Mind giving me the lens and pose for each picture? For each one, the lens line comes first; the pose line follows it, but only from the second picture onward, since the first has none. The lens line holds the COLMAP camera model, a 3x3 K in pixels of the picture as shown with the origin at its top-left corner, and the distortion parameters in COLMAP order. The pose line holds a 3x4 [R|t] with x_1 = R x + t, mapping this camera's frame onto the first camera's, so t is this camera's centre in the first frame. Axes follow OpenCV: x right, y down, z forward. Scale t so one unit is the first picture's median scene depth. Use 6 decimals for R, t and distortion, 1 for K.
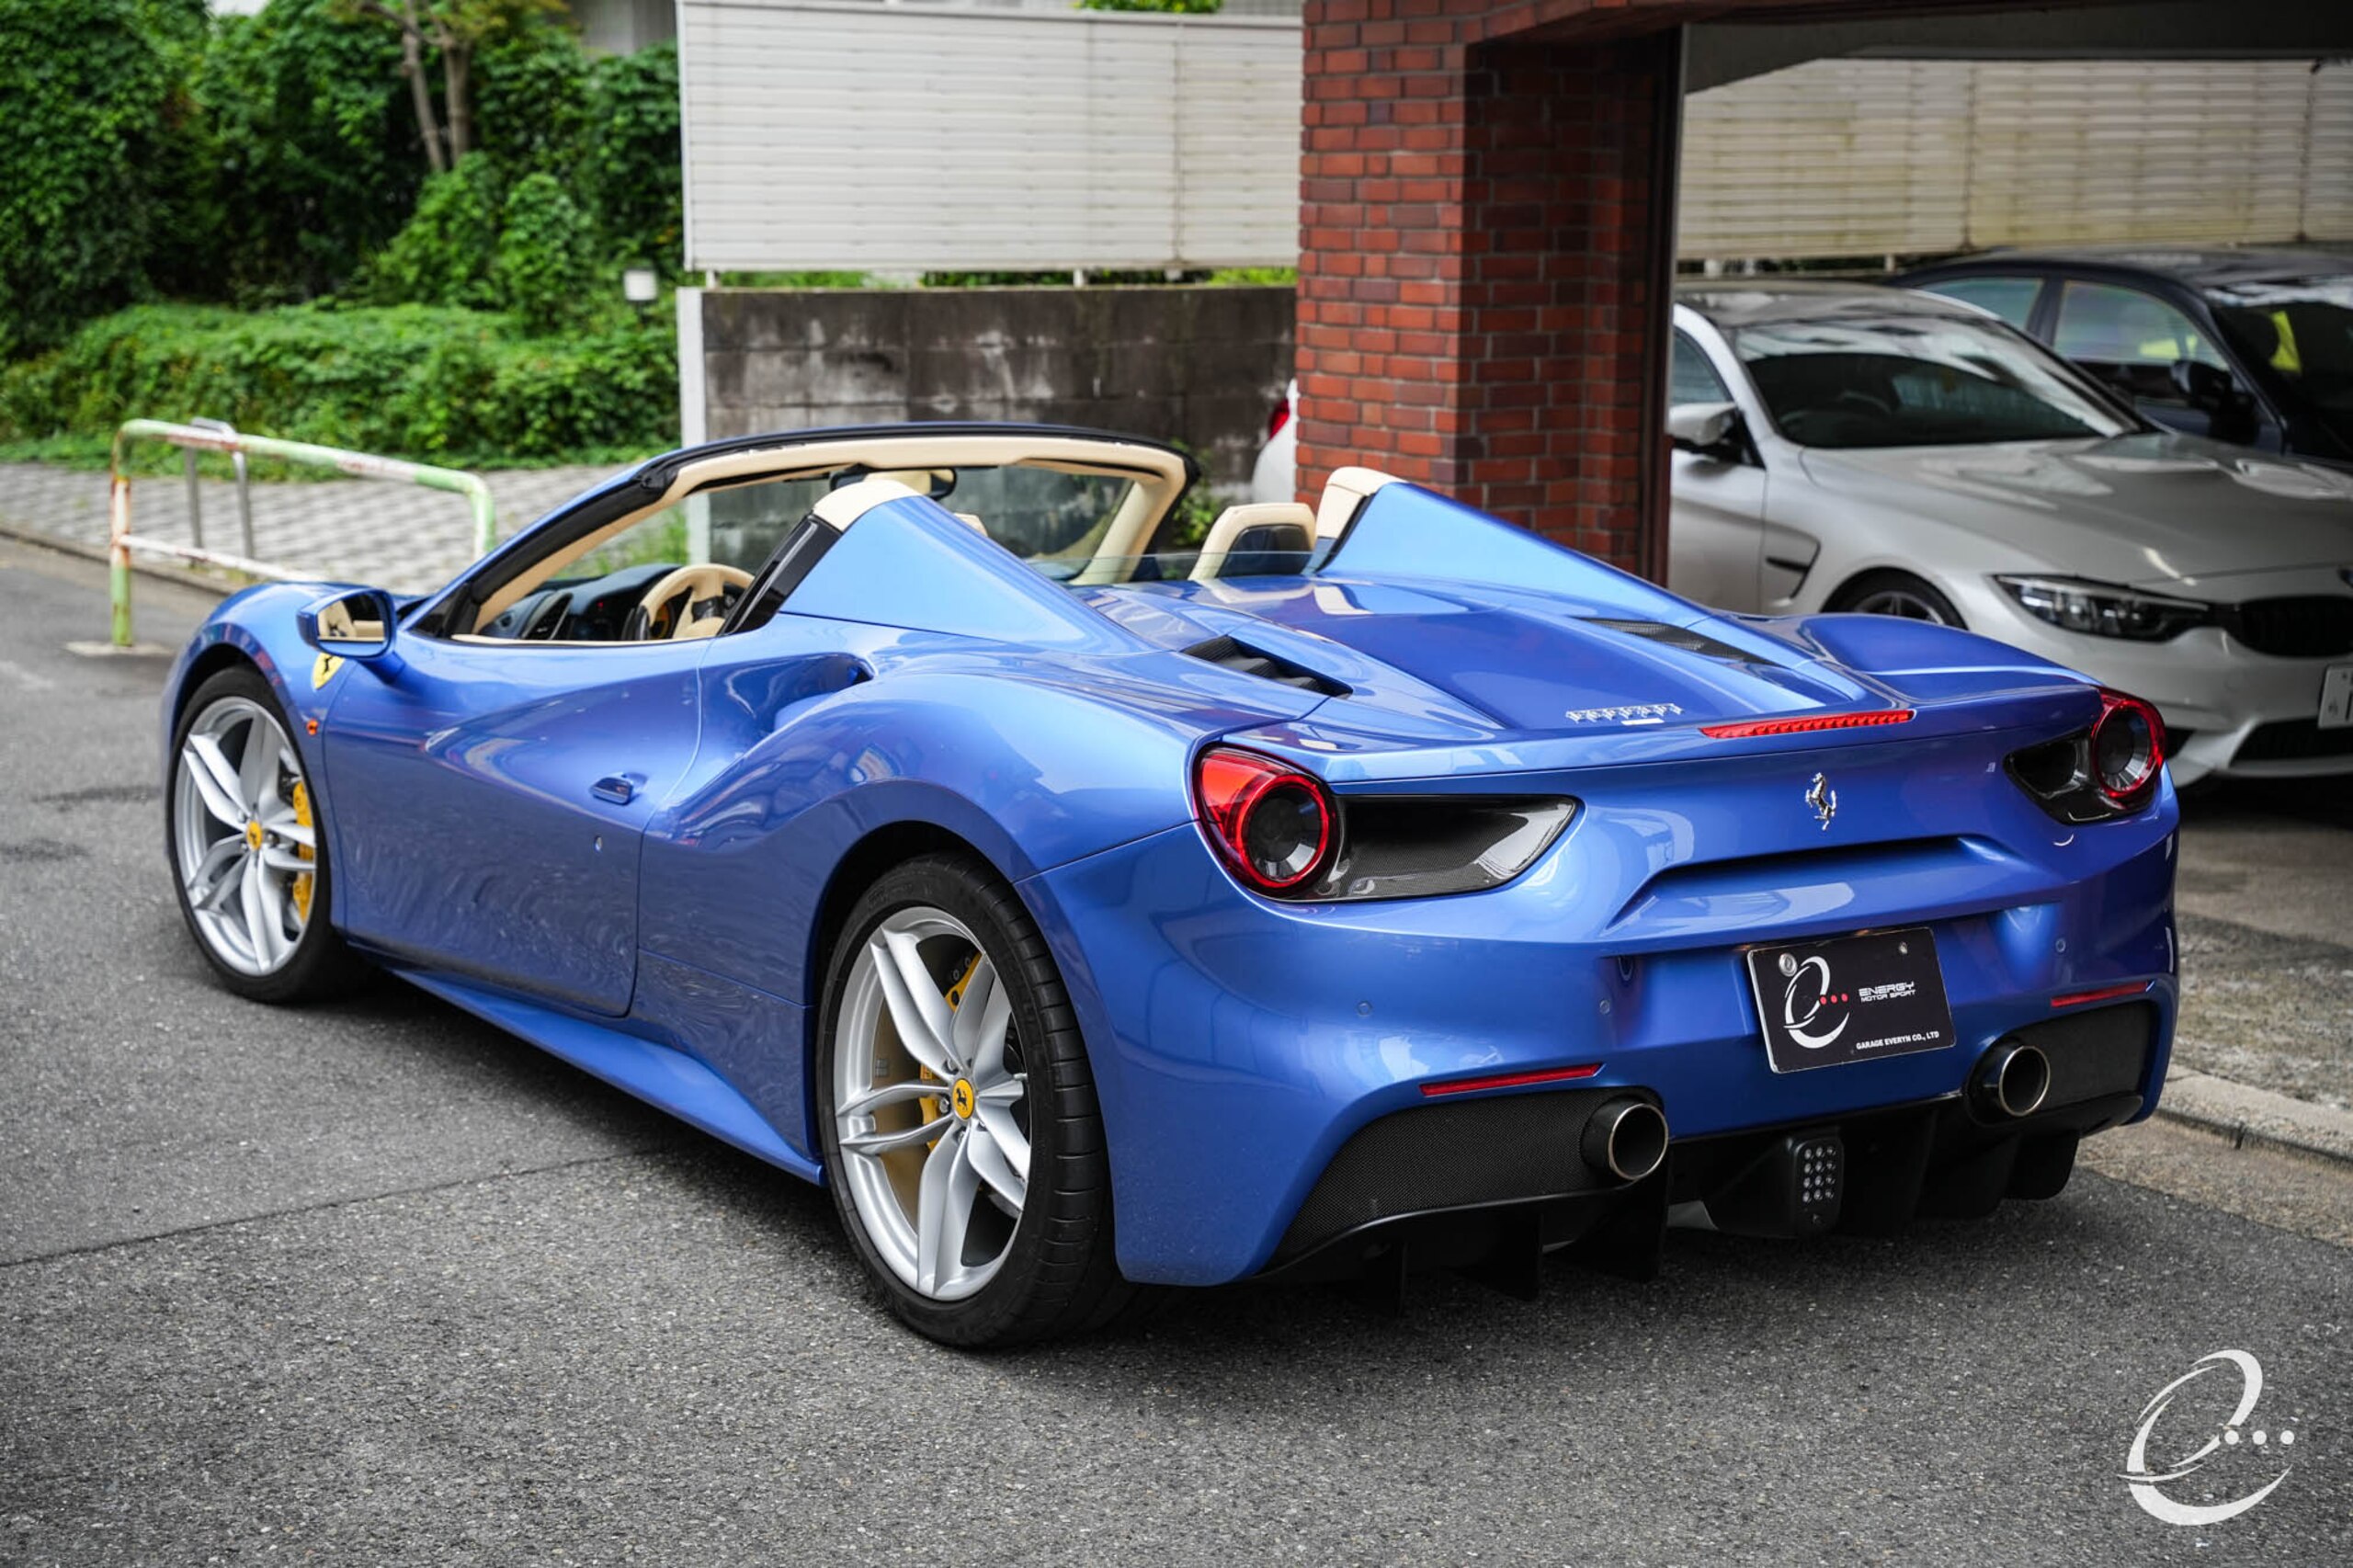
lens RADIAL K [[4161.9, 0, 1176.5], [0, 4161.9, 784.0], [0, 0, 1]] dist [0.399161, -0.253350]
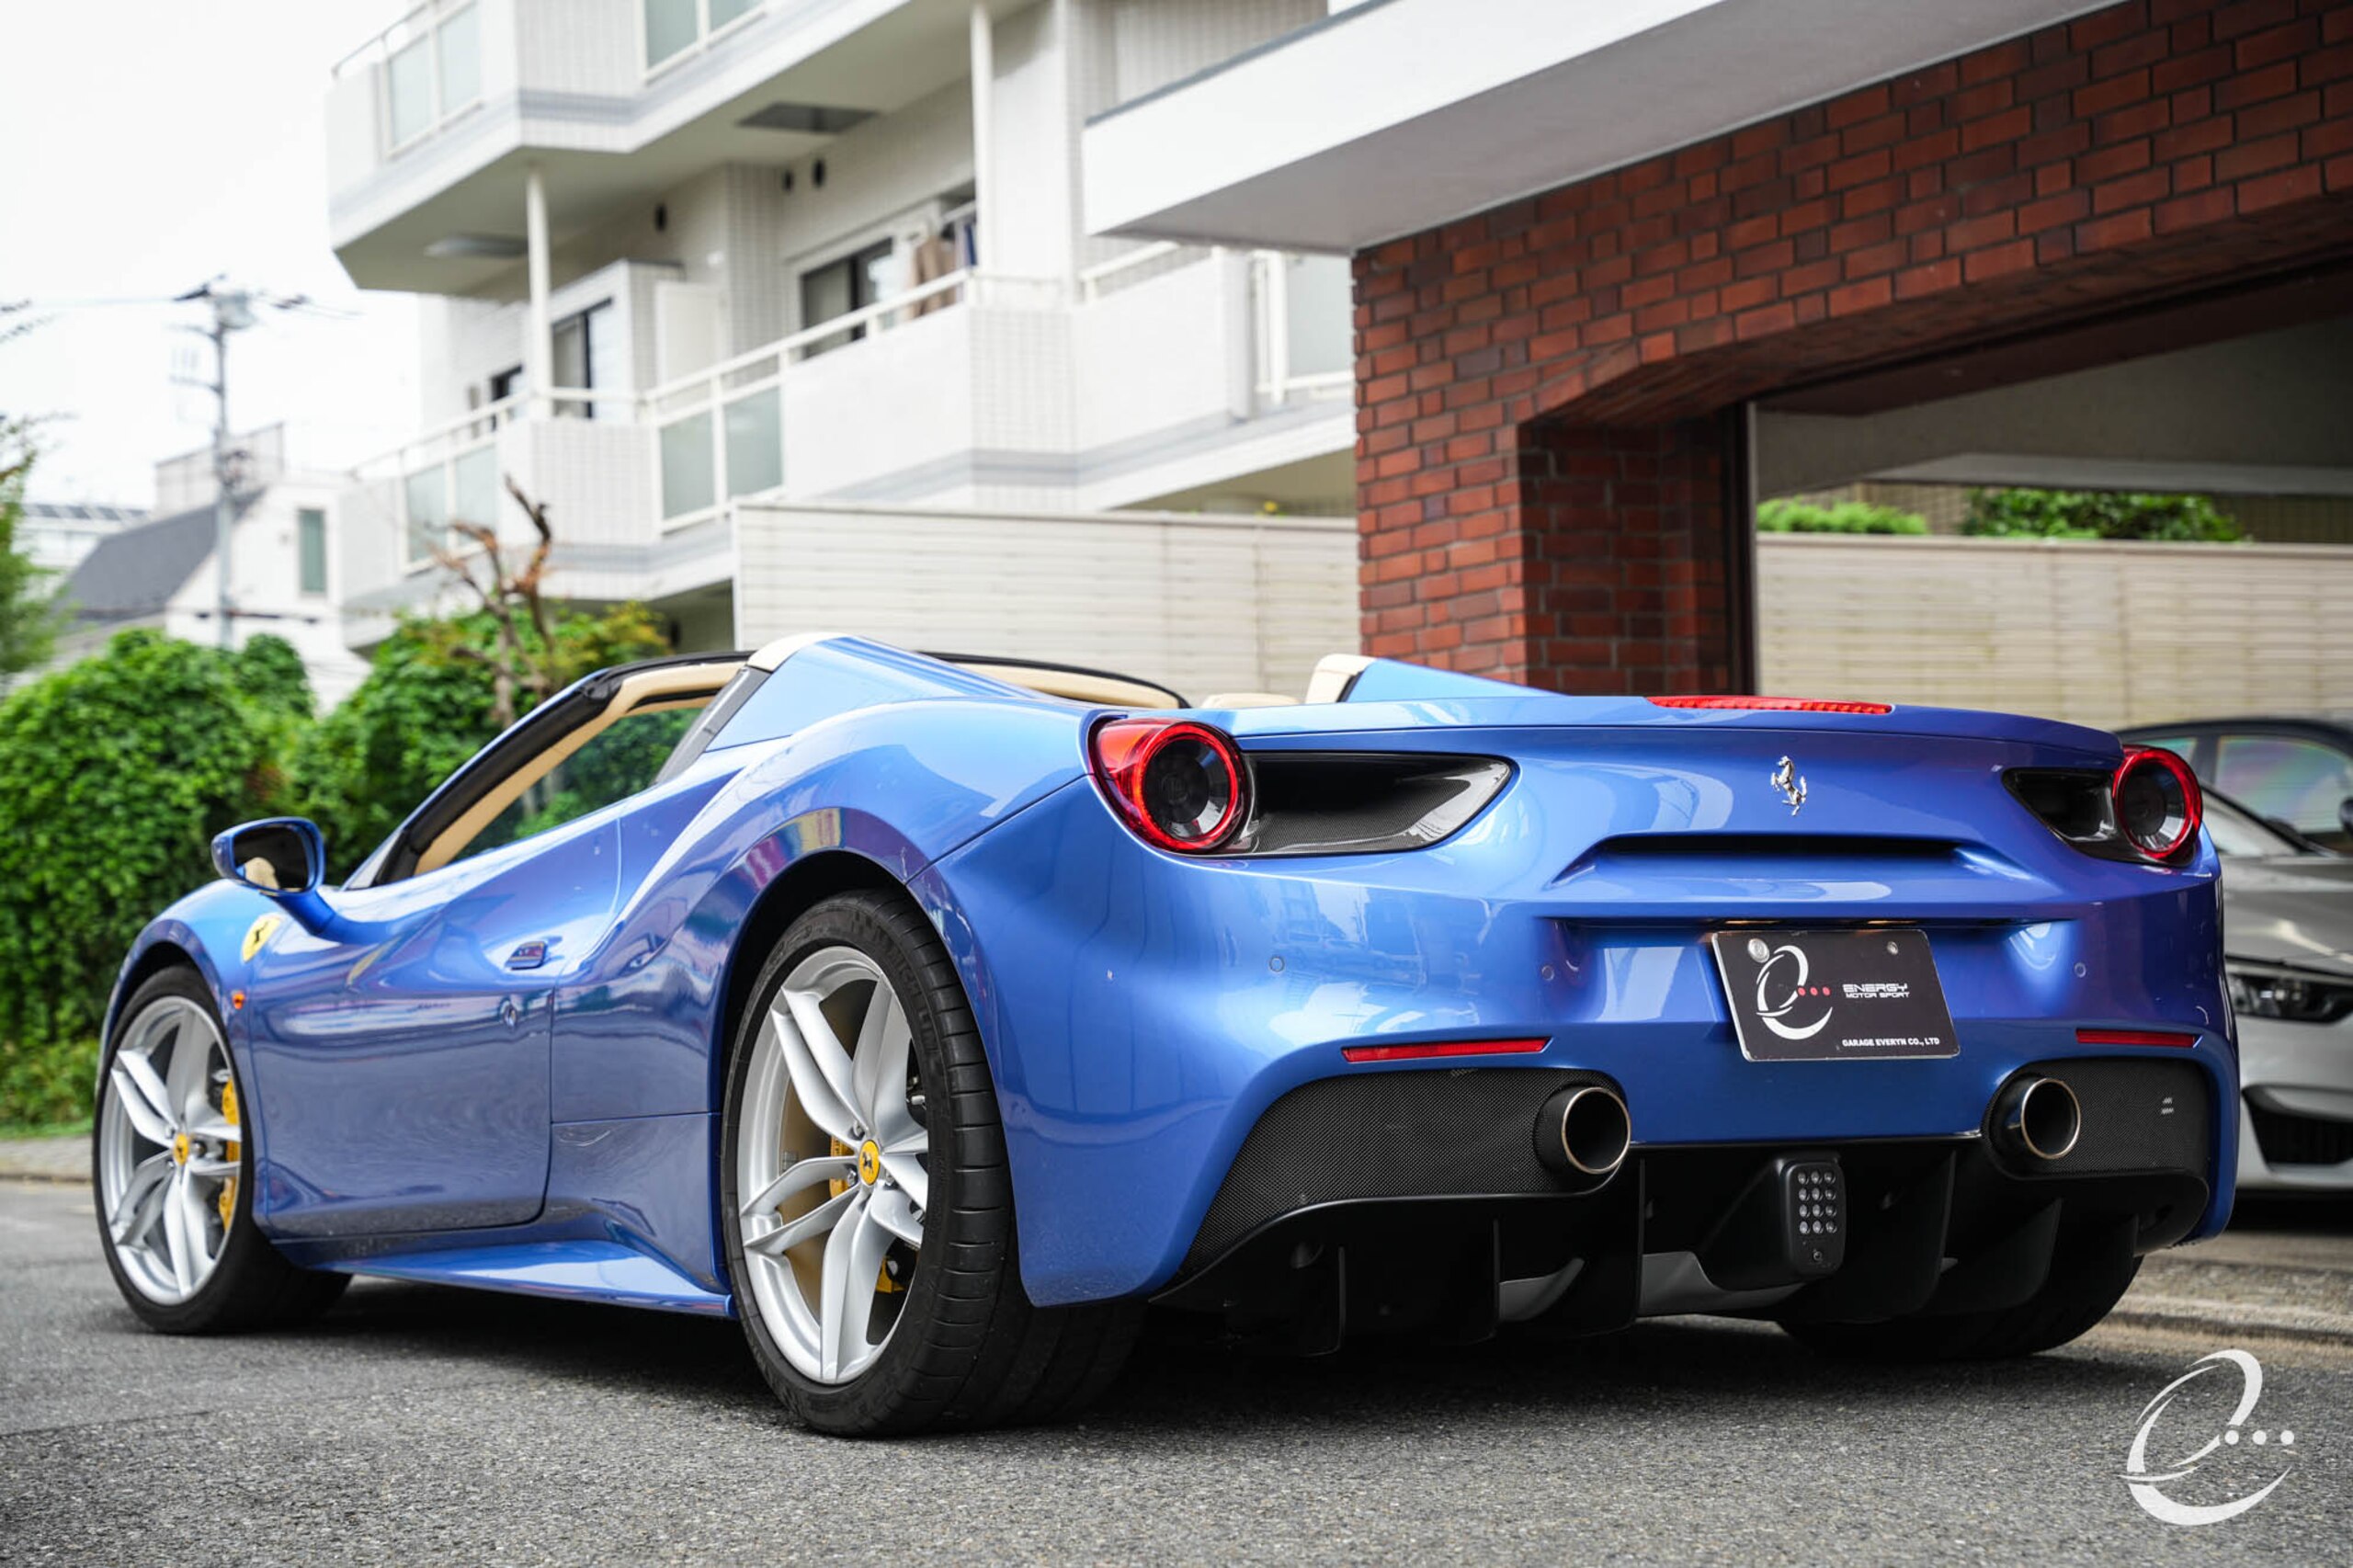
lens RADIAL K [[4495.1, 0, 1170.7], [0, 4495.1, 687.2], [0, 0, 1]] dist [0.488156, -0.101358]
pose [[0.998016, -0.040191, -0.048458, 0.037085], [0.028188, 0.973514, -0.226881, 0.112119], [0.056293, 0.225065, 0.972716, 0.012988]]
